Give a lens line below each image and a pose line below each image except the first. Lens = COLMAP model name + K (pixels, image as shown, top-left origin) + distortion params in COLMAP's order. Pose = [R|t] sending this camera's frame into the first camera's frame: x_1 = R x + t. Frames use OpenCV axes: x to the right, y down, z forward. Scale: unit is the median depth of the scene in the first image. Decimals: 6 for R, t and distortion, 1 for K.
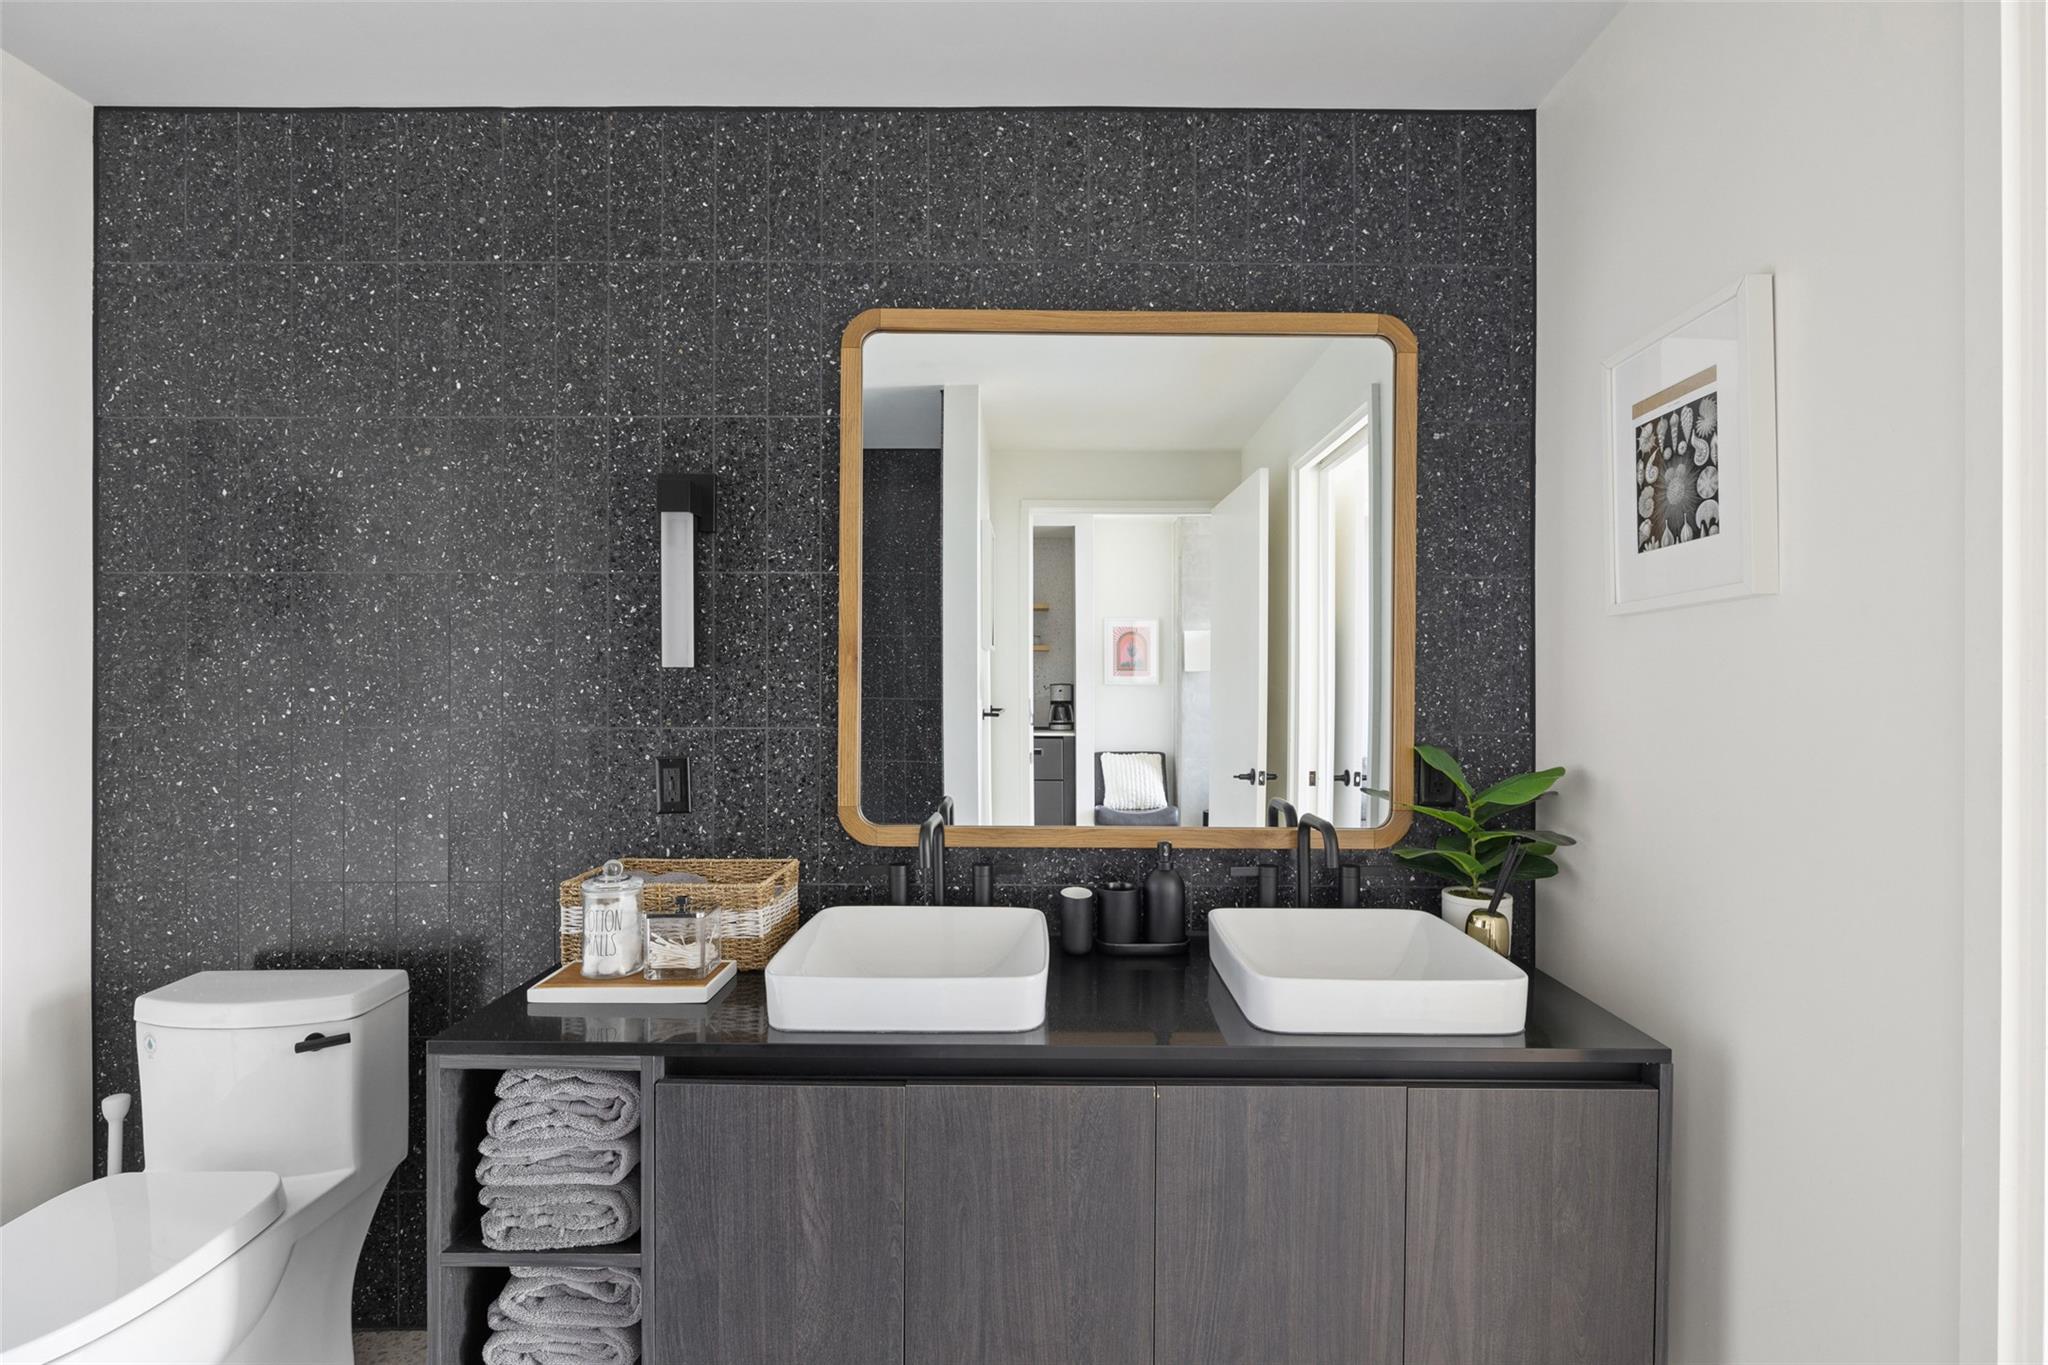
lens RADIAL K [[943.5, 0, 1037.8], [0, 943.5, 683.2], [0, 0, 1]] dist [-0.012043, 0.000625]
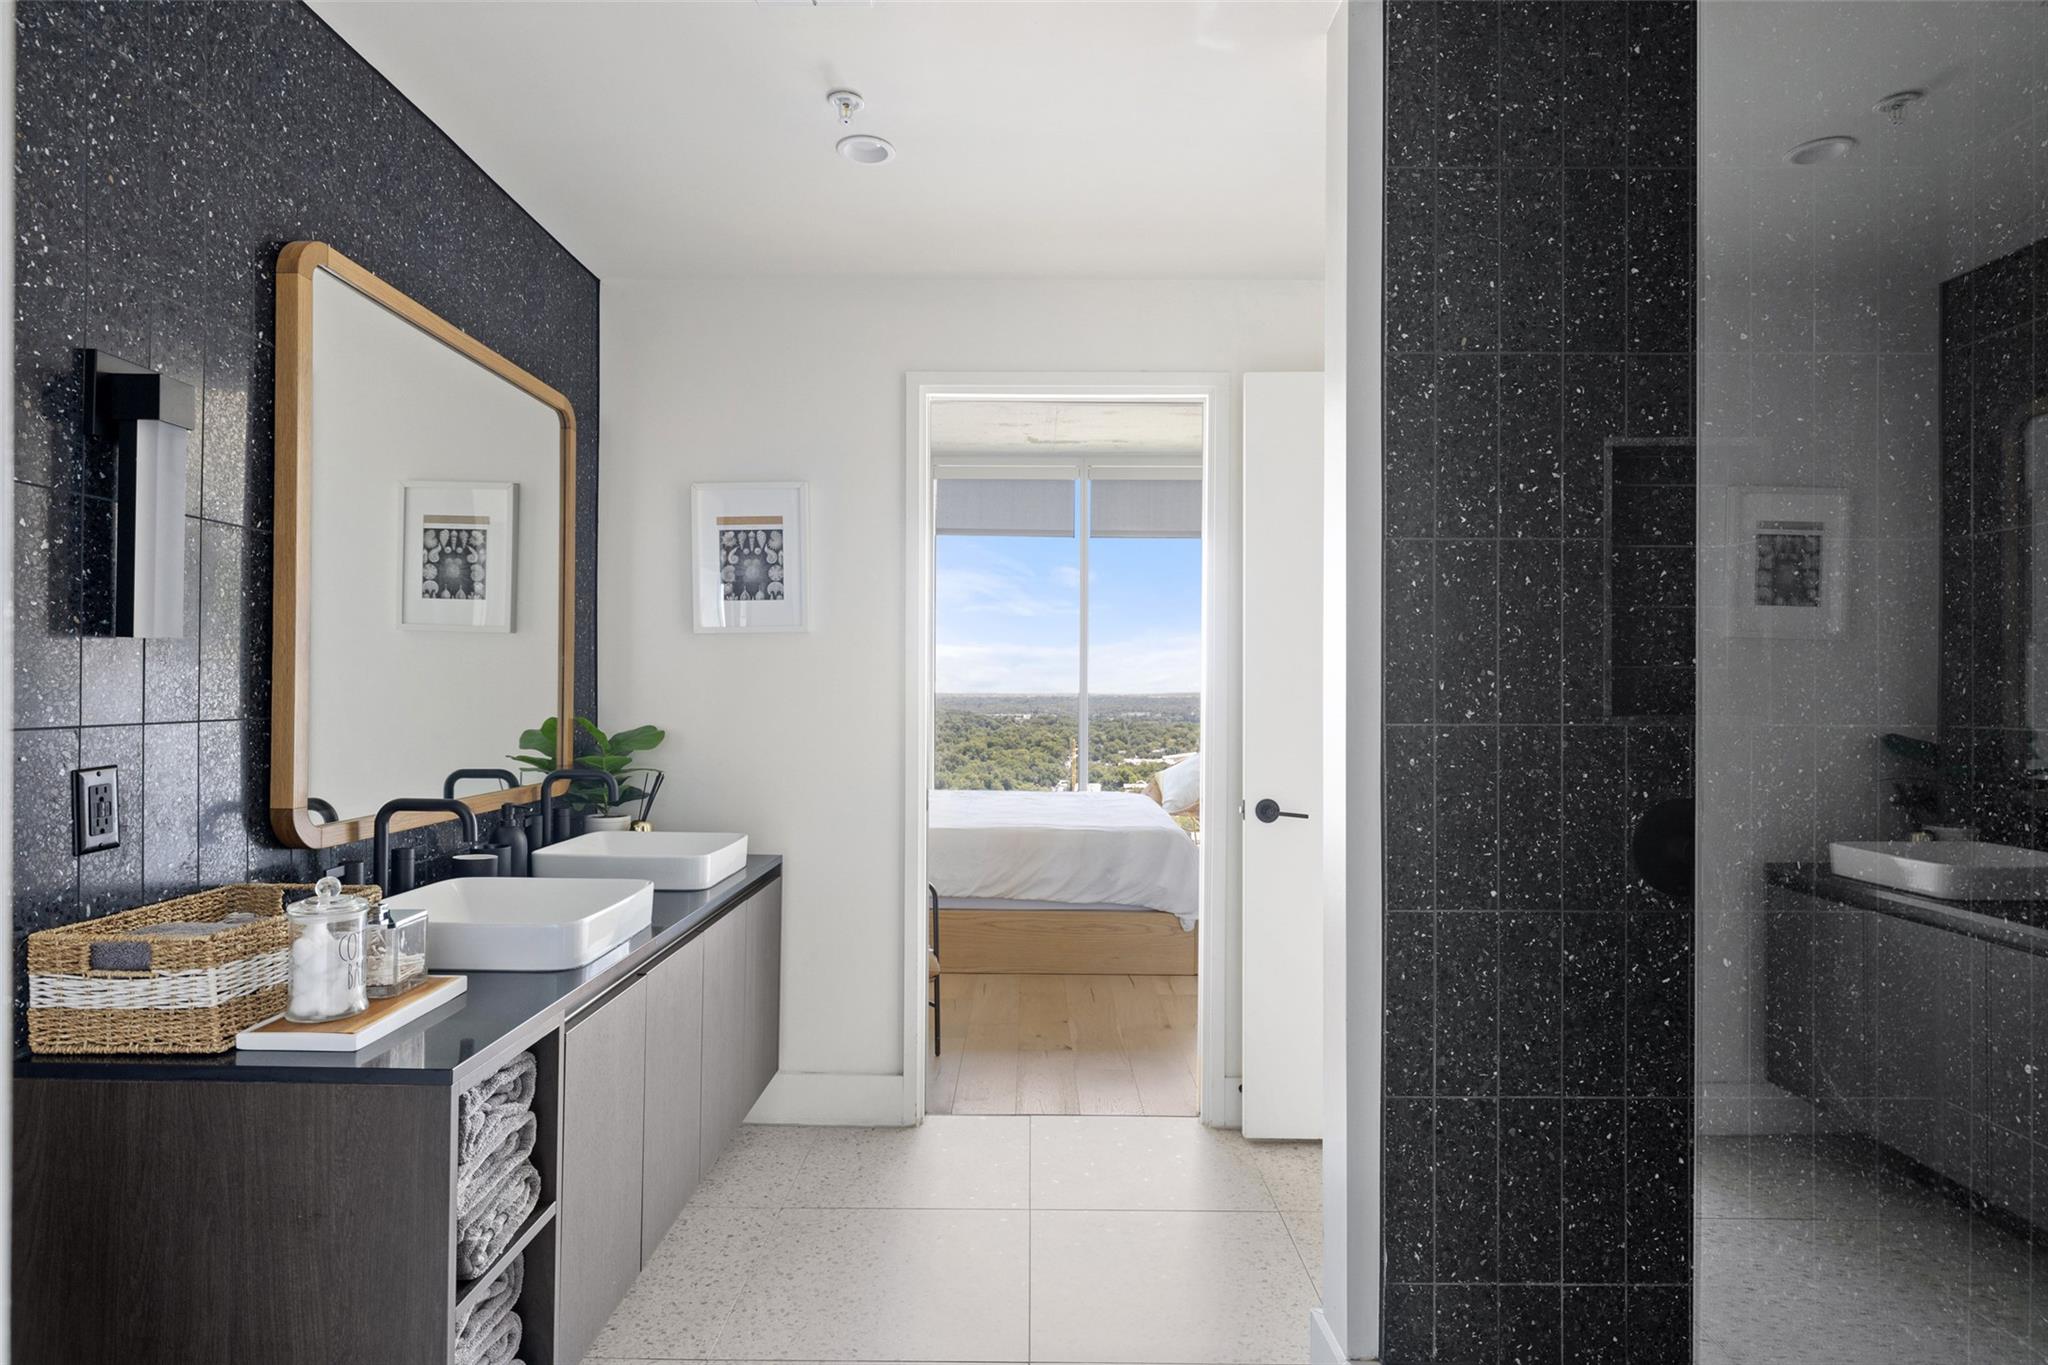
lens RADIAL K [[1099.4, 0, 1024.0], [0, 1099.4, 682.5], [0, 0, 1]] dist [-0.002846, -0.000754]
pose [[0.007672, 0.000999, 0.999970, -1.176416], [-0.002009, 0.999997, -0.000984, 0.015523], [-0.999969, -0.002002, 0.007674, 0.324765]]
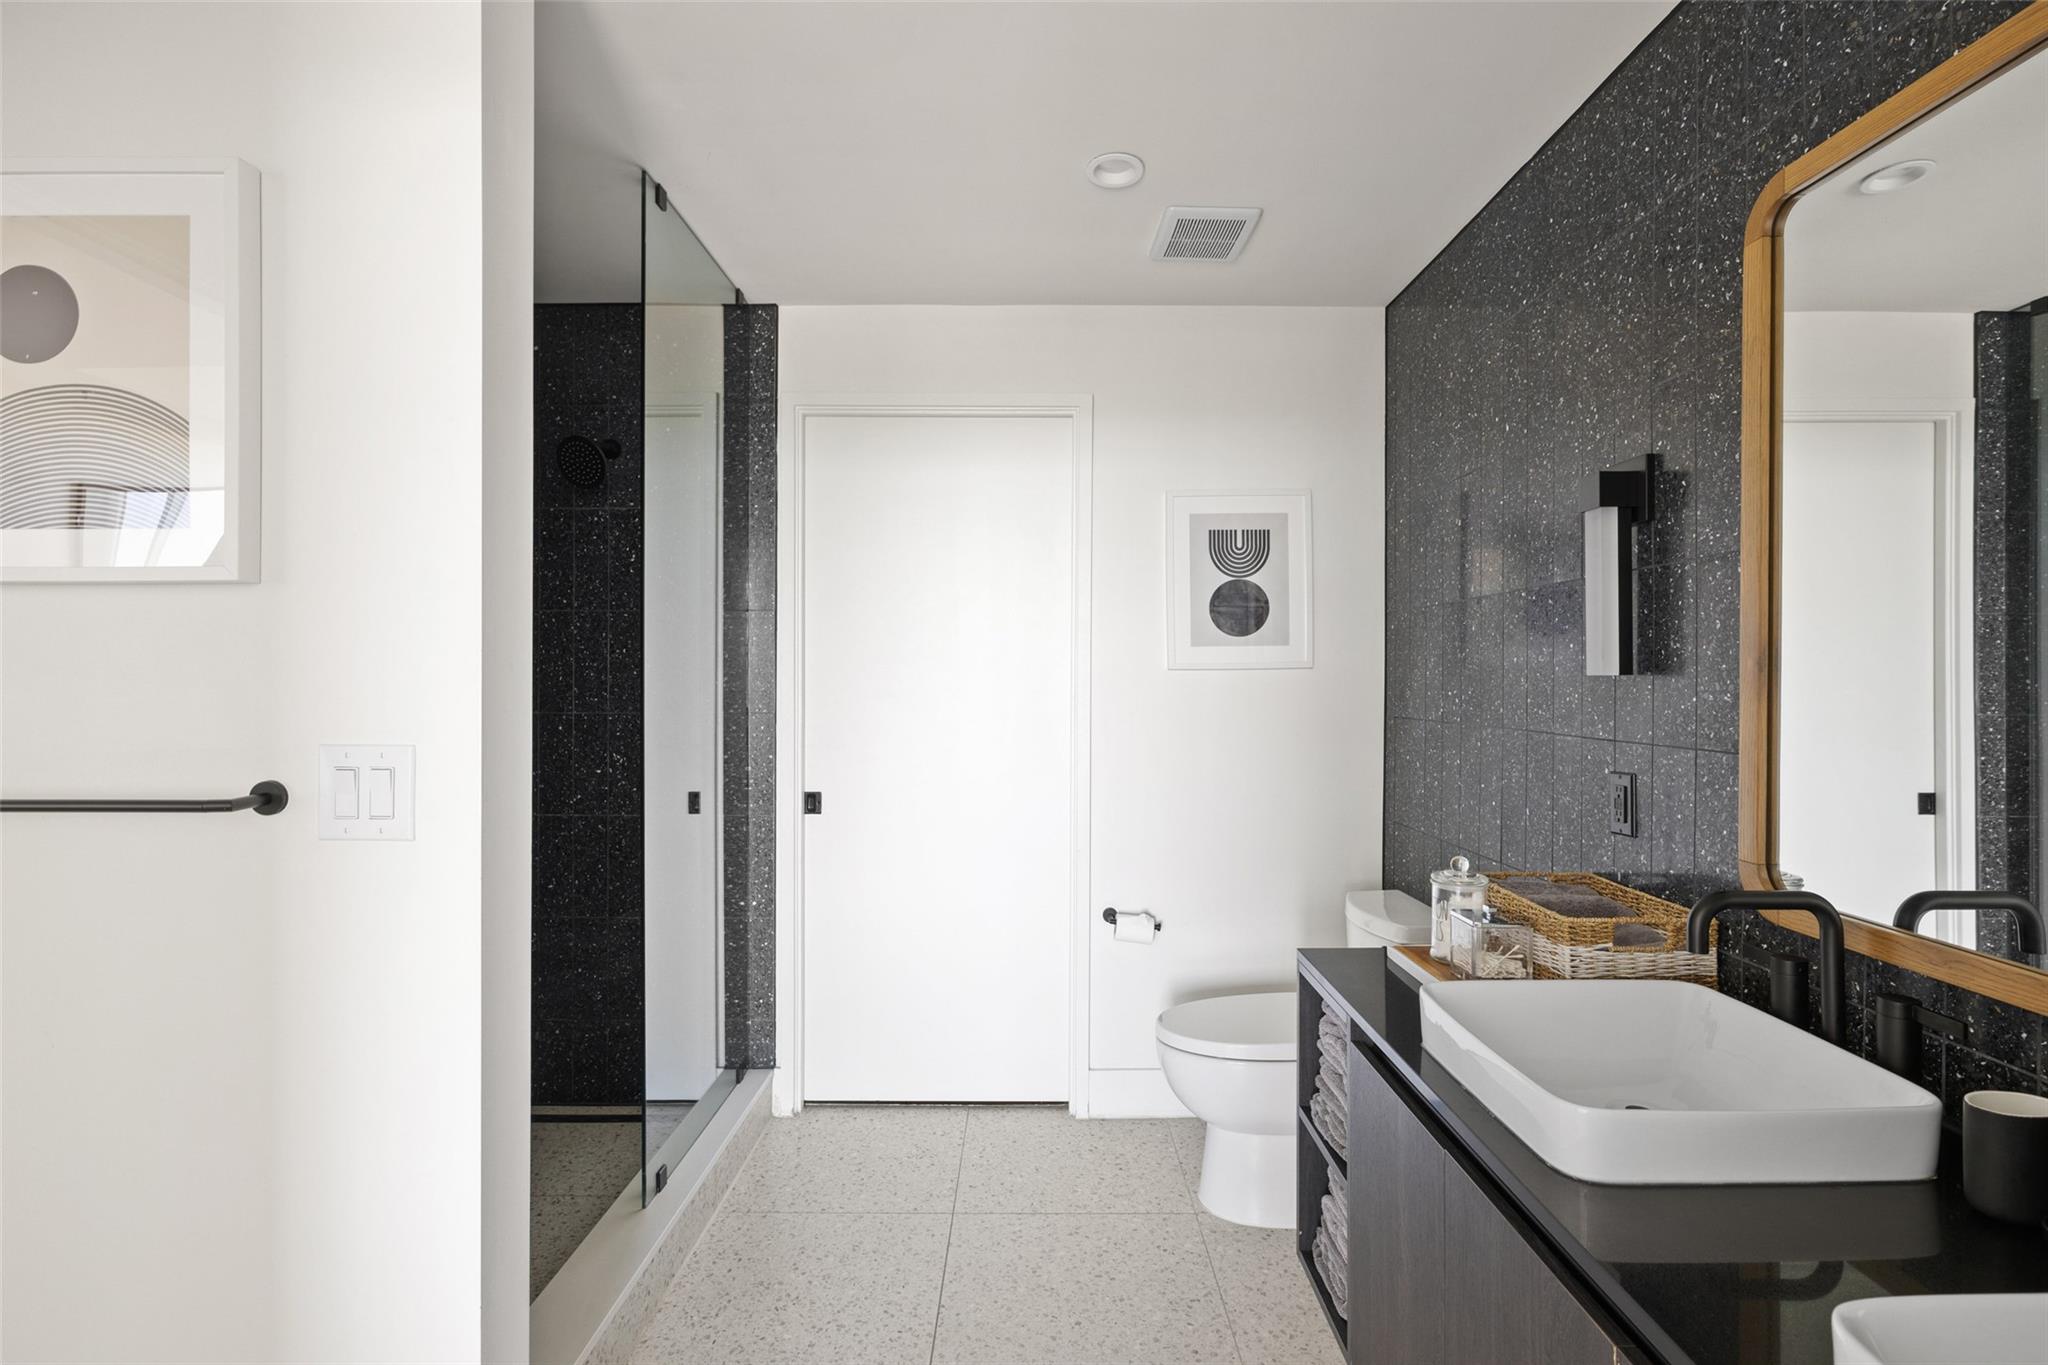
lens RADIAL K [[943.5, 0, 1037.8], [0, 943.5, 683.2], [0, 0, 1]] dist [-0.012043, 0.000625]
pose [[0.005653, 0.004730, -0.999973, 0.521483], [-0.004621, 0.999978, 0.004704, -0.010931], [0.999973, 0.004594, 0.005675, 0.427366]]
